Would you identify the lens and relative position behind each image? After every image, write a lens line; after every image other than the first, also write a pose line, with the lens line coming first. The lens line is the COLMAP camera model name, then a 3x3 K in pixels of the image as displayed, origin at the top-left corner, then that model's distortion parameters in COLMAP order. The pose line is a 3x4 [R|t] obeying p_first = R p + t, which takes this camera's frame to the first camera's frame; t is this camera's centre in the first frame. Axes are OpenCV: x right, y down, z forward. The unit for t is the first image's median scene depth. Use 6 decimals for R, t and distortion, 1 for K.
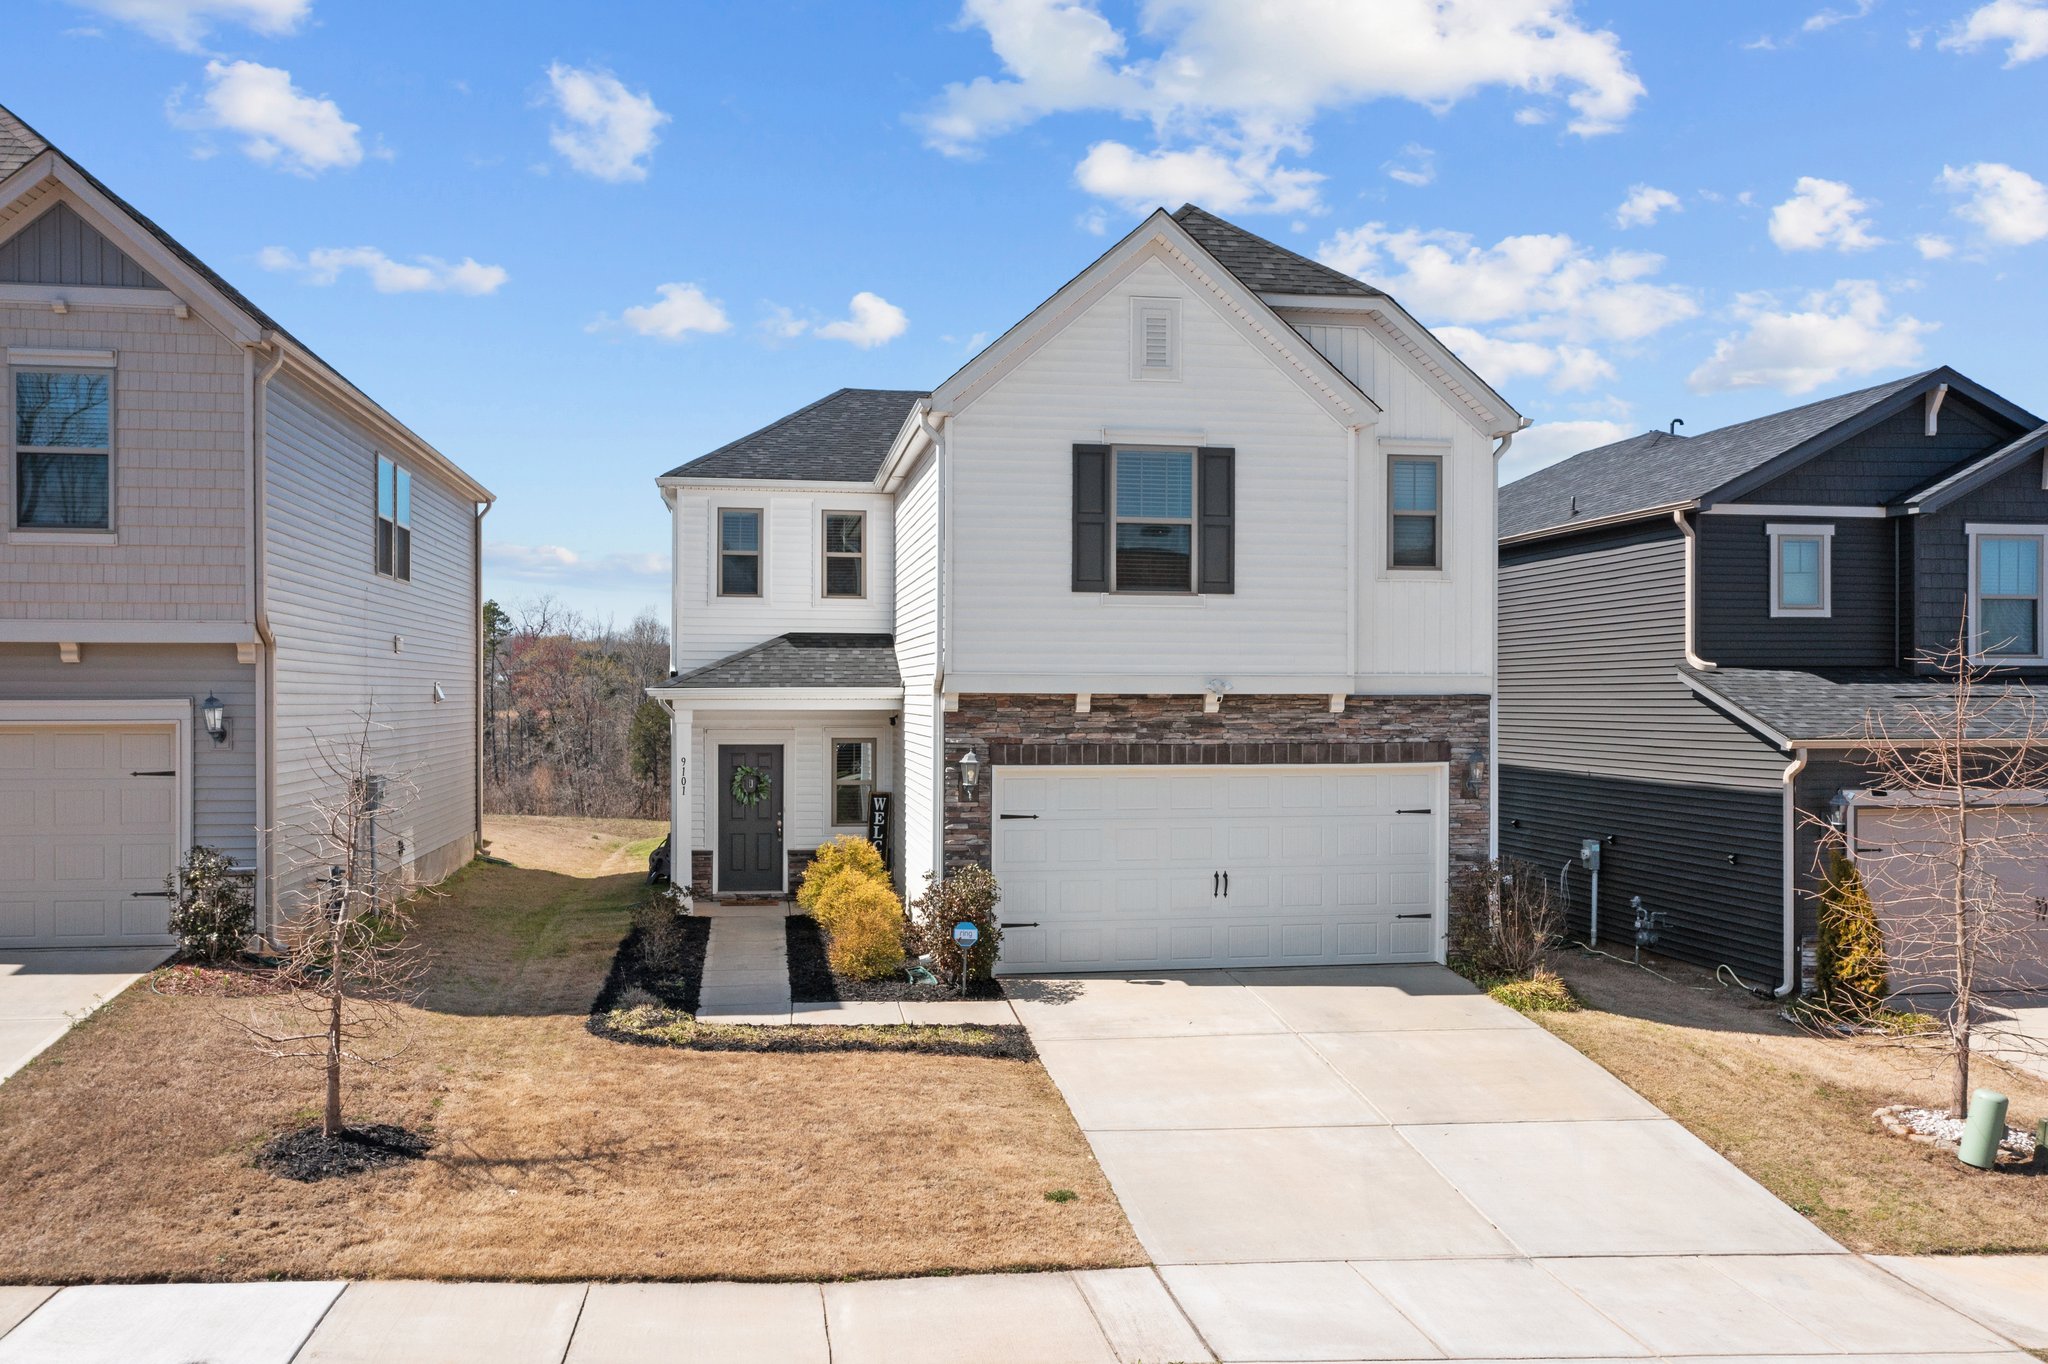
lens RADIAL K [[1662.1, 0, 1018.3], [0, 1662.1, 718.1], [0, 0, 1]] dist [0.002573, 0.000891]
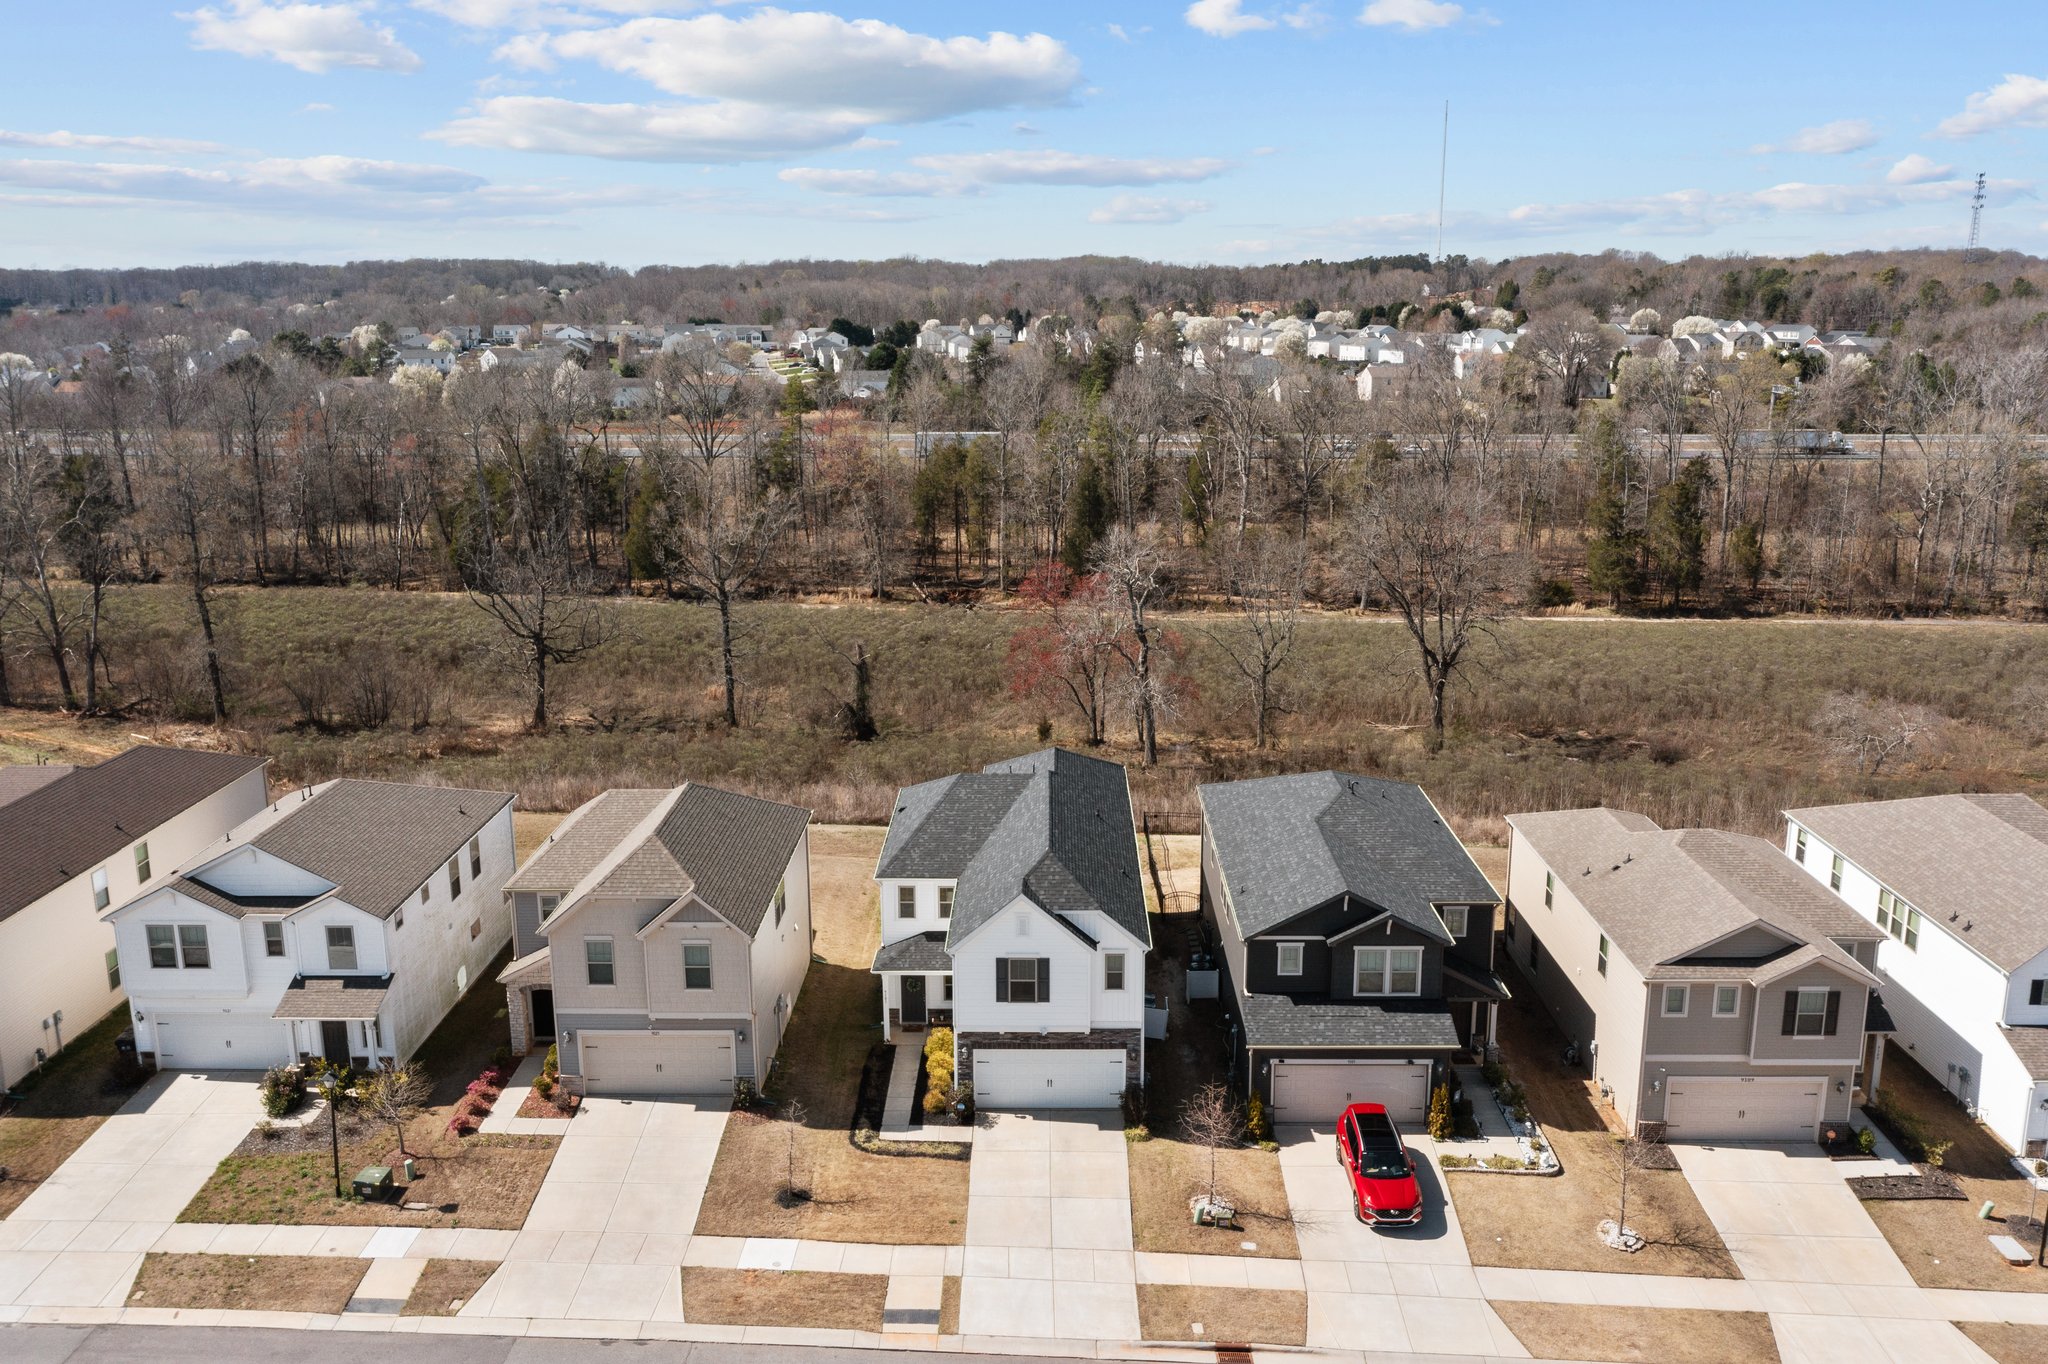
lens RADIAL K [[1662.1, 0, 1018.3], [0, 1662.1, 718.1], [0, 0, 1]] dist [0.002573, 0.000891]
pose [[0.984330, 0.036158, -0.172587, 0.586493], [0.006612, 0.970493, 0.241037, -1.331599], [0.176210, -0.238402, 0.955047, -1.833012]]
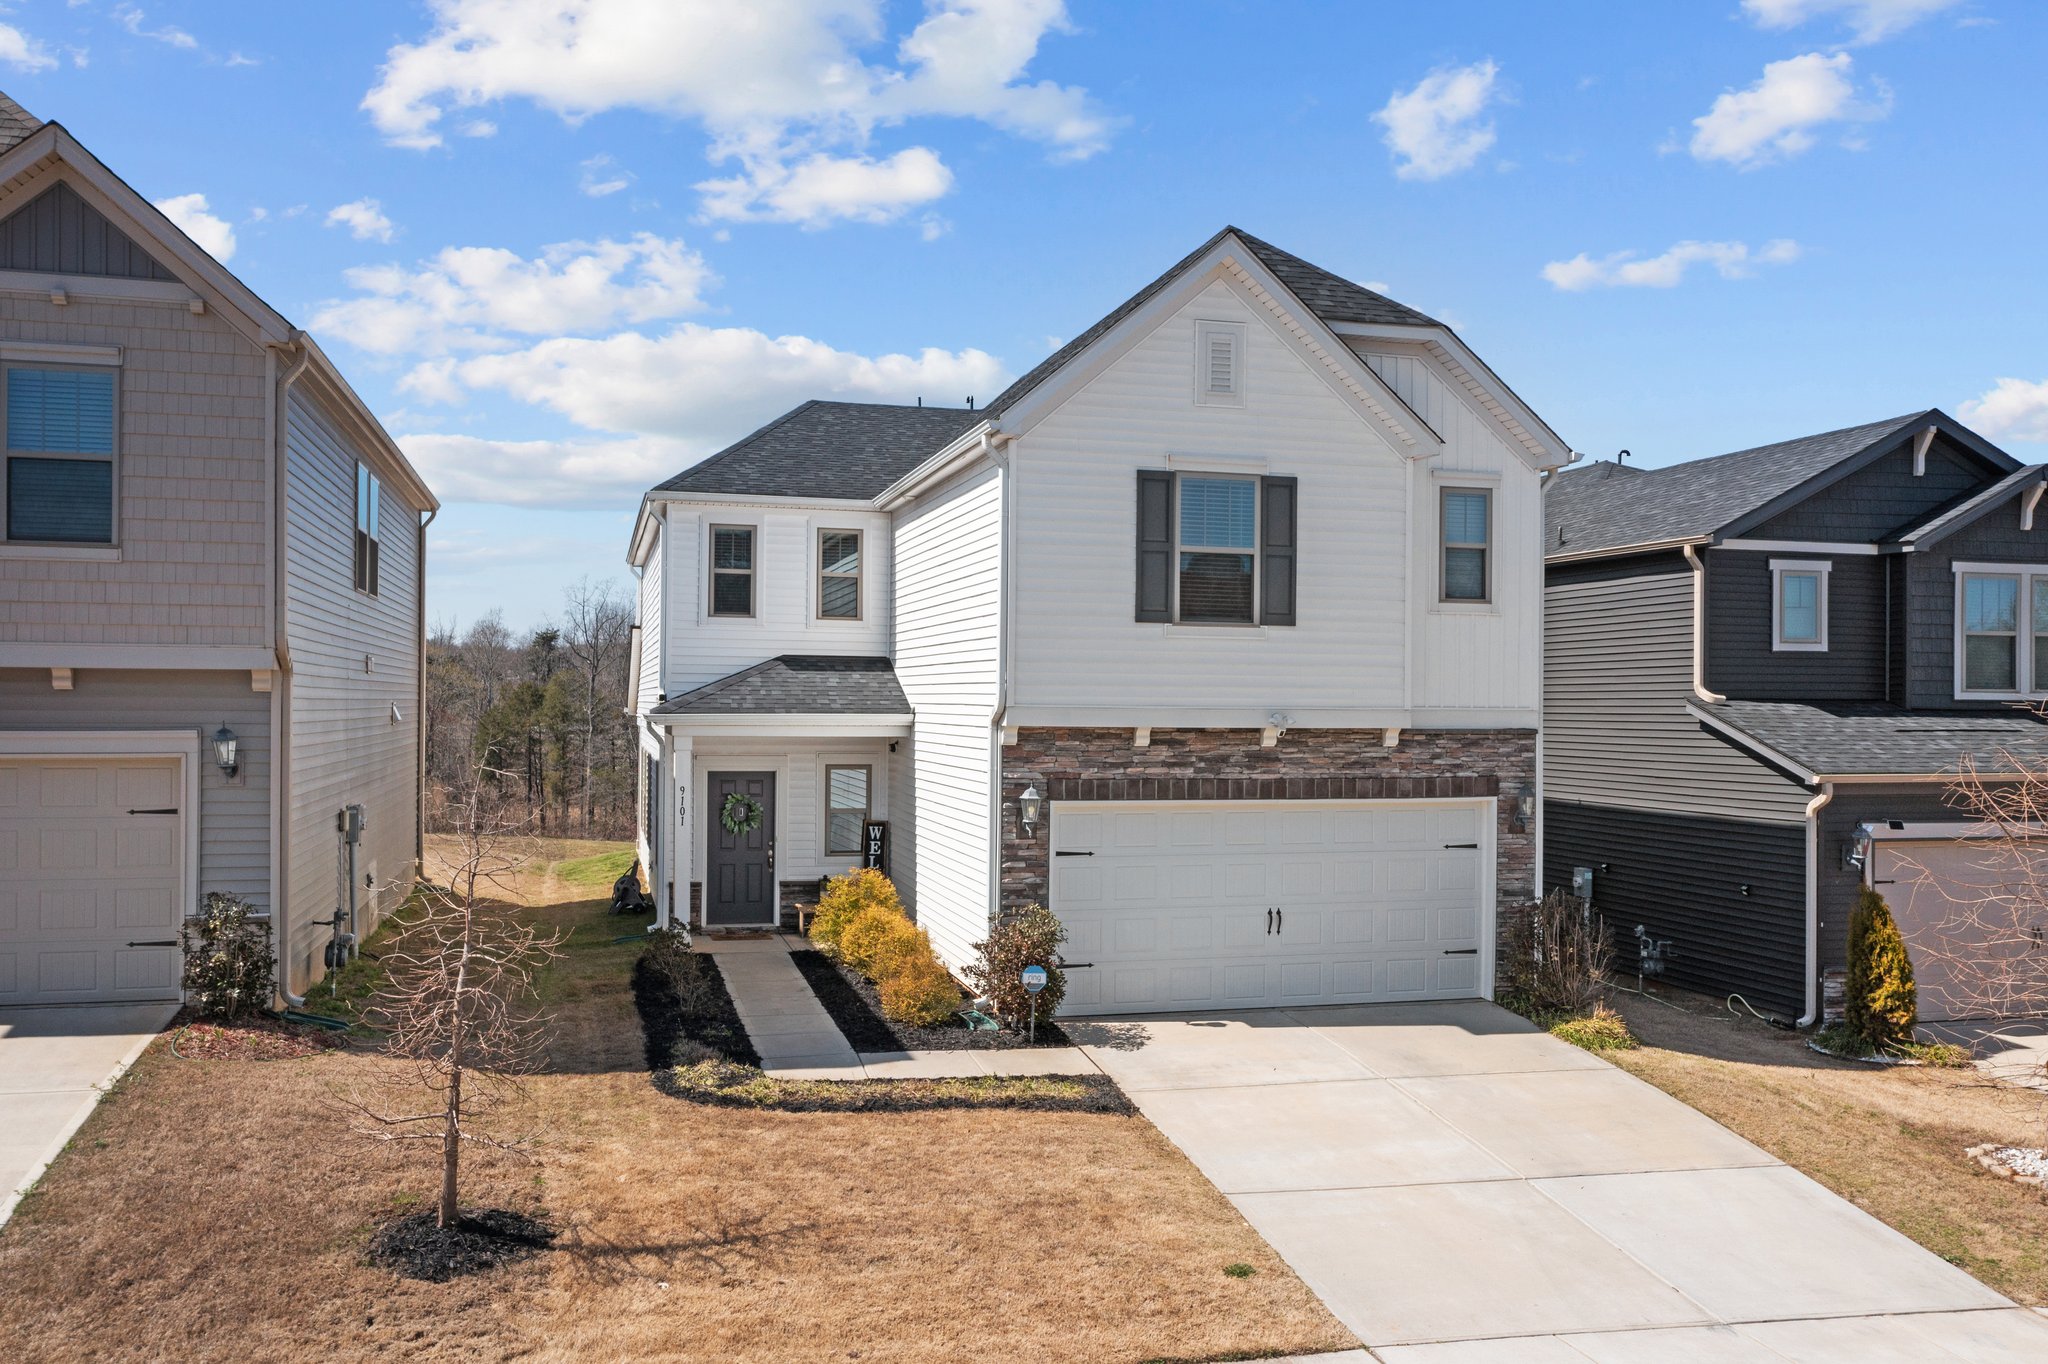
lens RADIAL K [[1651.7, 0, 1021.2], [0, 1651.7, 716.9], [0, 0, 1]] dist [0.003199, -0.001180]
pose [[0.994964, 0.005827, 0.100067, -0.128045], [-0.005359, 0.999973, -0.004941, -0.015396], [-0.100093, 0.004380, 0.994968, 0.047546]]
